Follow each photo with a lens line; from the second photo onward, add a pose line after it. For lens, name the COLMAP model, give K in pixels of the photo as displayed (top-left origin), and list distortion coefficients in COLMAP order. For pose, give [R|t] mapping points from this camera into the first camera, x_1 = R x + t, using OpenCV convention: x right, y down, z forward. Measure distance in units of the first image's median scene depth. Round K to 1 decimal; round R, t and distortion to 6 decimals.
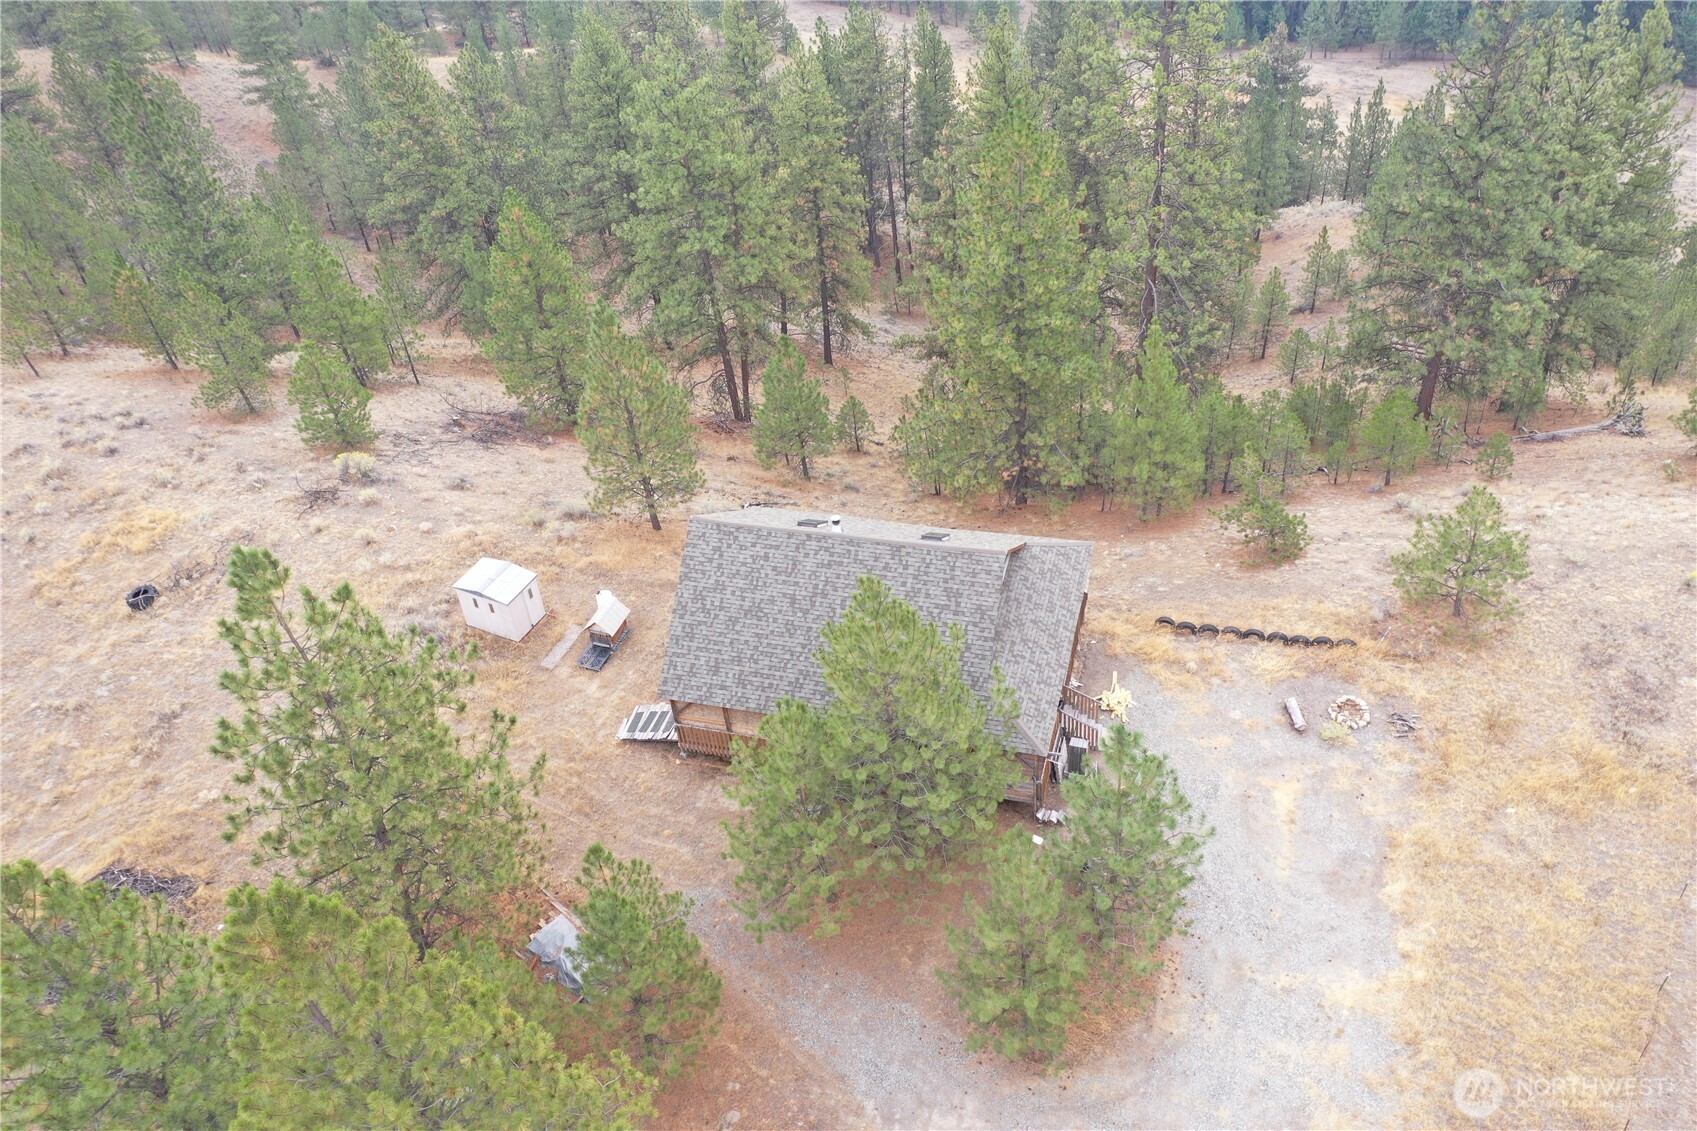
lens RADIAL K [[1334.1, 0, 846.7], [0, 1334.1, 560.7], [0, 0, 1]] dist [0.009502, 0.017691]
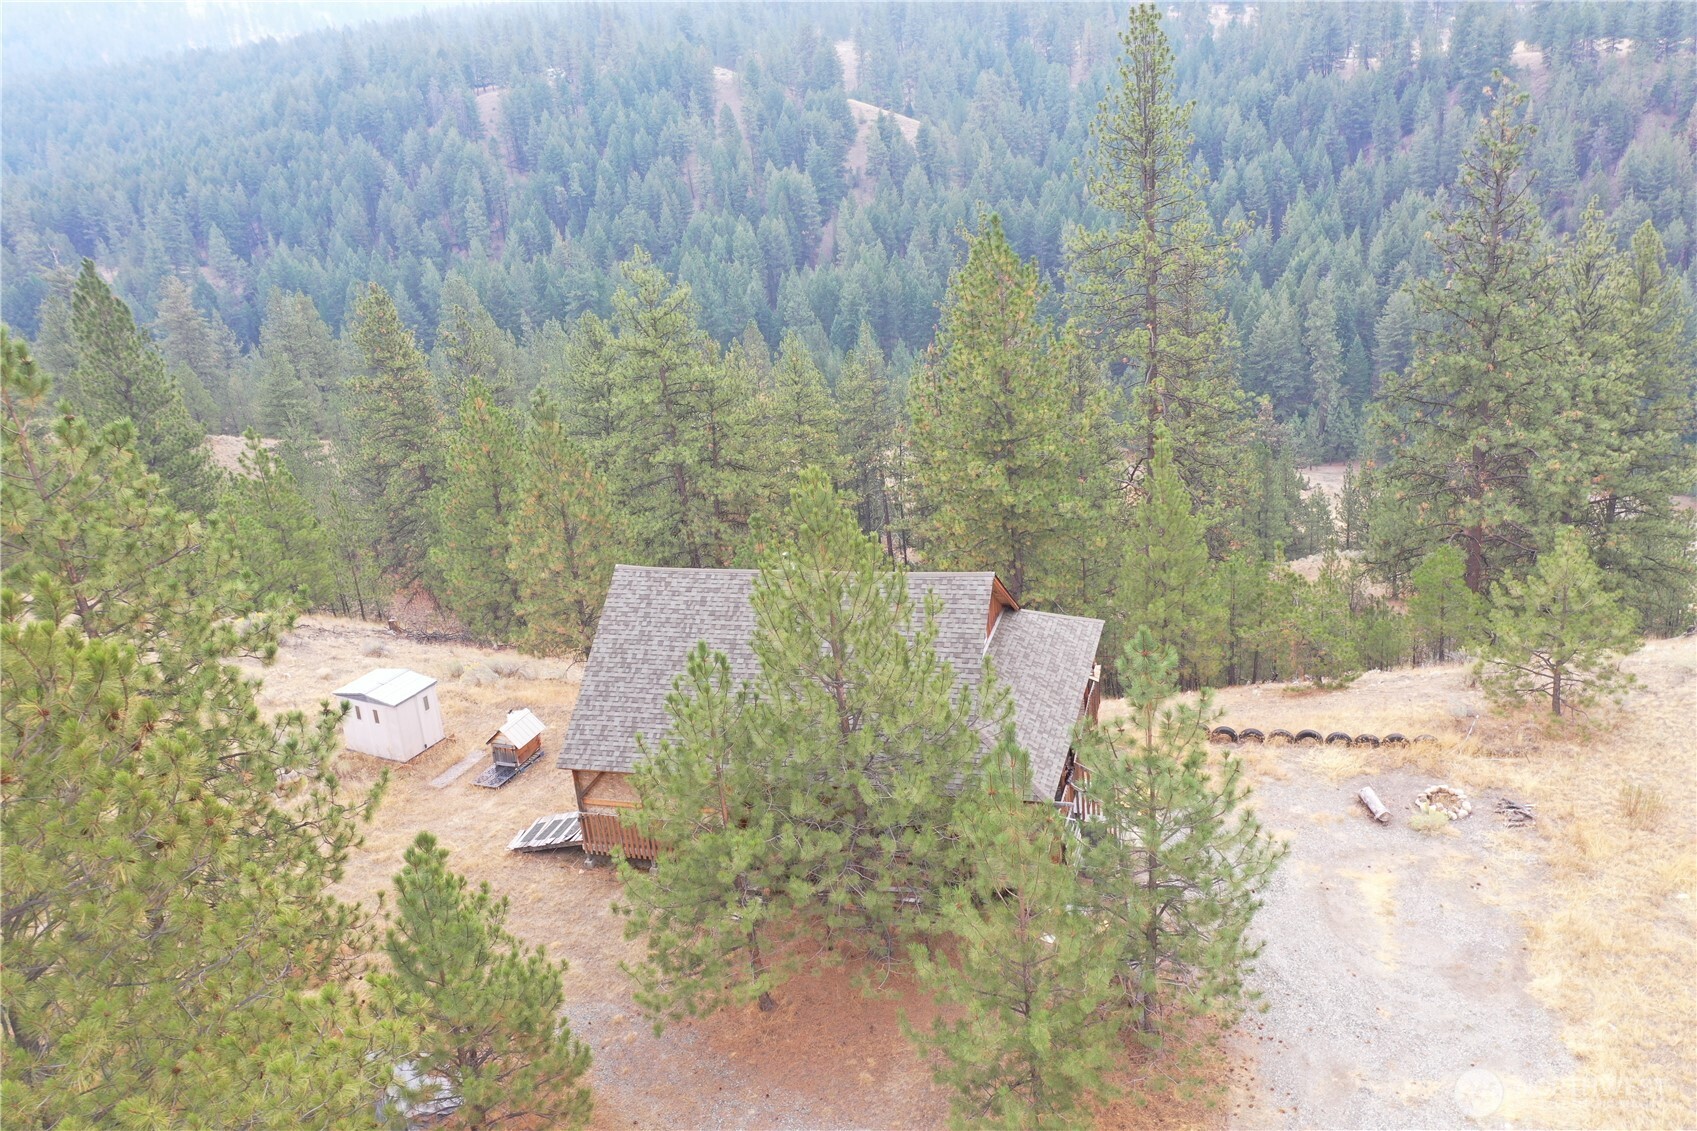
lens RADIAL K [[1338.9, 0, 844.9], [0, 1338.9, 560.4], [0, 0, 1]] dist [0.009738, 0.005625]
pose [[0.999938, 0.001802, -0.011010, 0.035801], [-0.005424, 0.940911, -0.338610, 0.250265], [0.009750, 0.338649, 0.940862, 0.214589]]
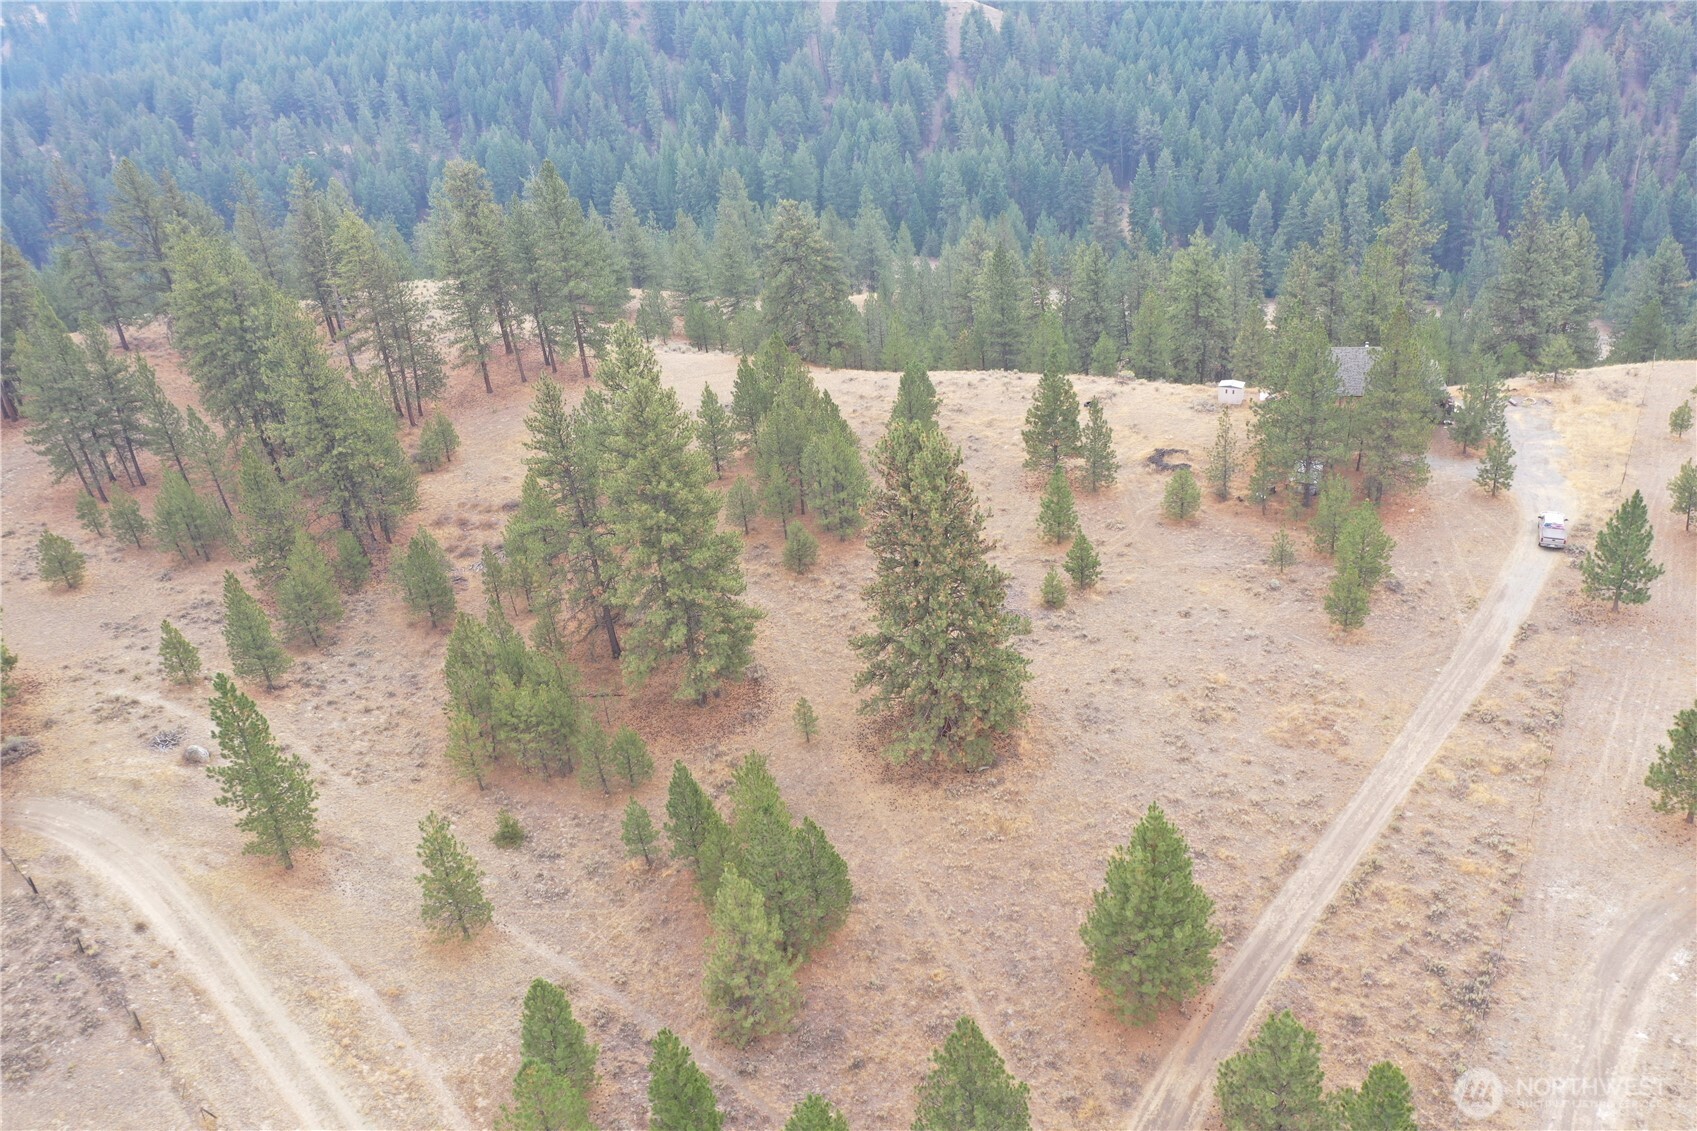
lens RADIAL K [[1338.9, 0, 844.9], [0, 1338.9, 560.4], [0, 0, 1]] dist [0.009738, 0.005625]
pose [[0.999116, -0.019880, 0.037046, -1.401042], [0.027530, 0.975316, -0.219090, 1.155565], [-0.031776, 0.219916, 0.975001, -2.016388]]
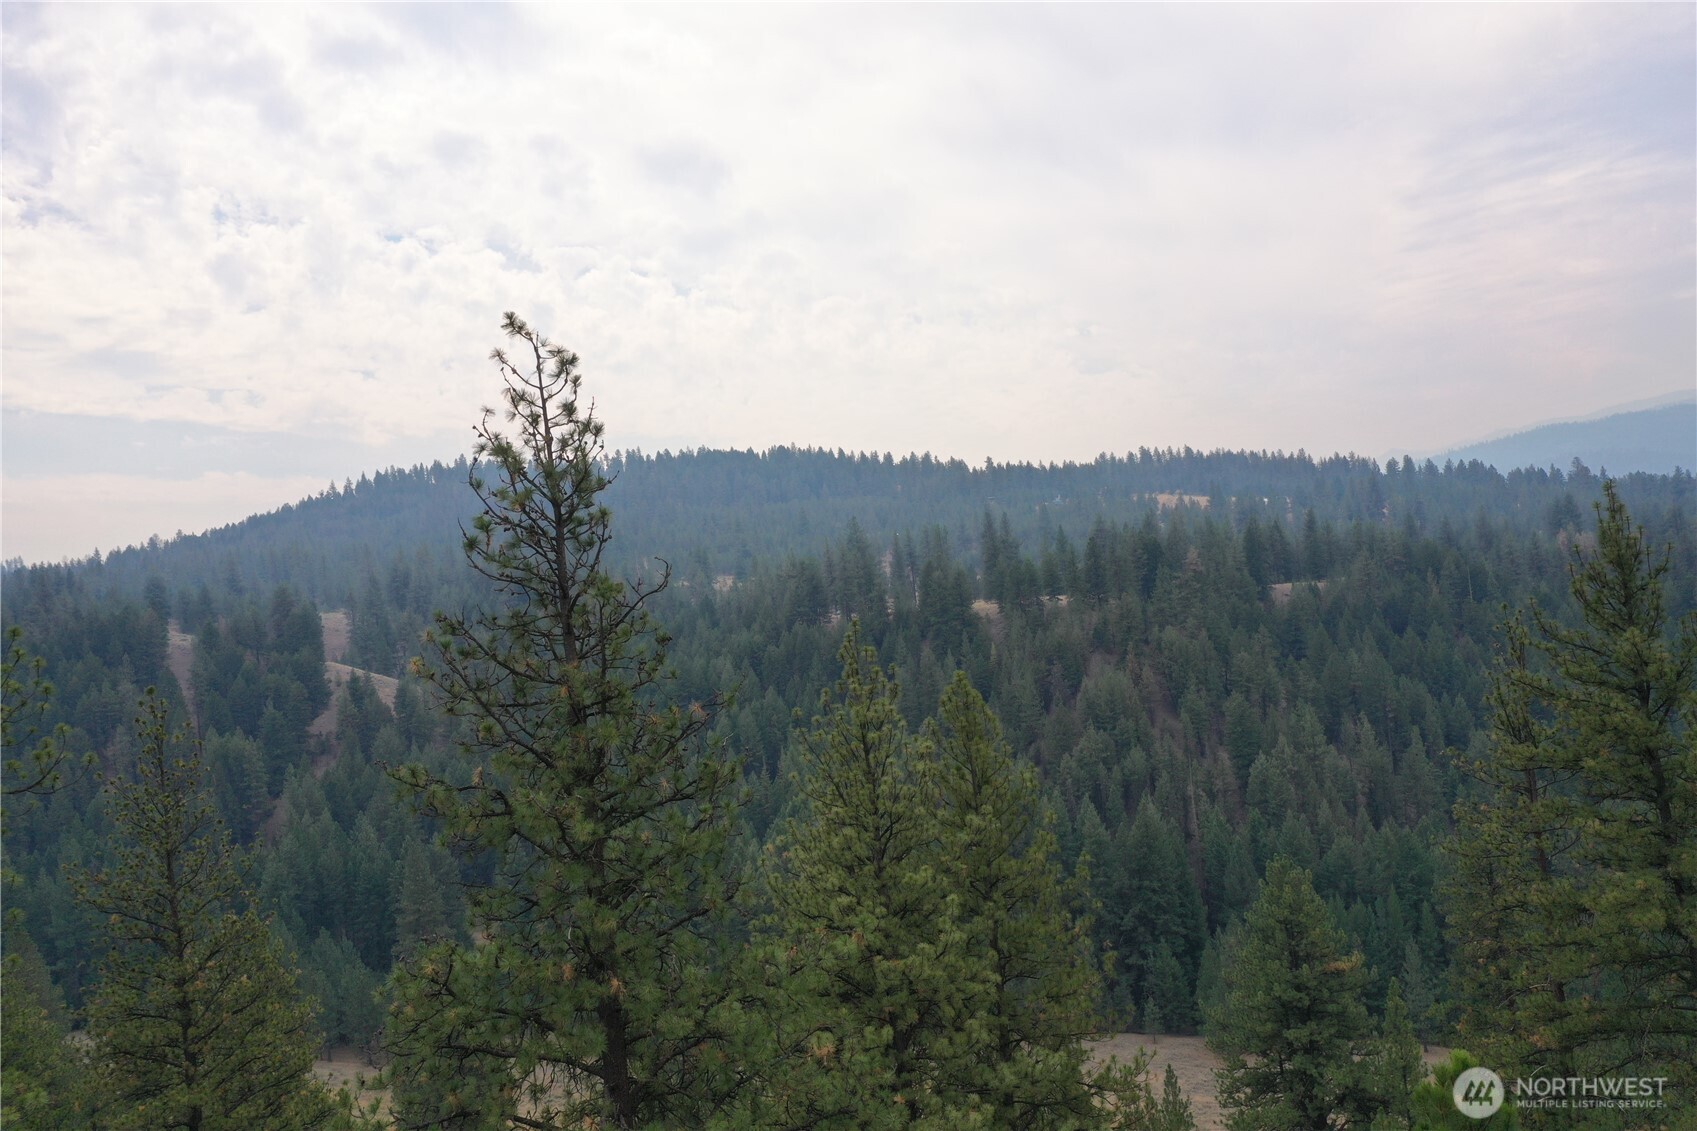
lens RADIAL K [[1339.0, 0, 849.9], [0, 1339.0, 558.8], [0, 0, 1]] dist [0.019656, -0.012816]
pose [[0.952794, 0.002420, 0.303609, 0.595834], [0.207755, 0.724014, -0.657755, -0.121906], [-0.221409, 0.689781, 0.689333, 0.891905]]
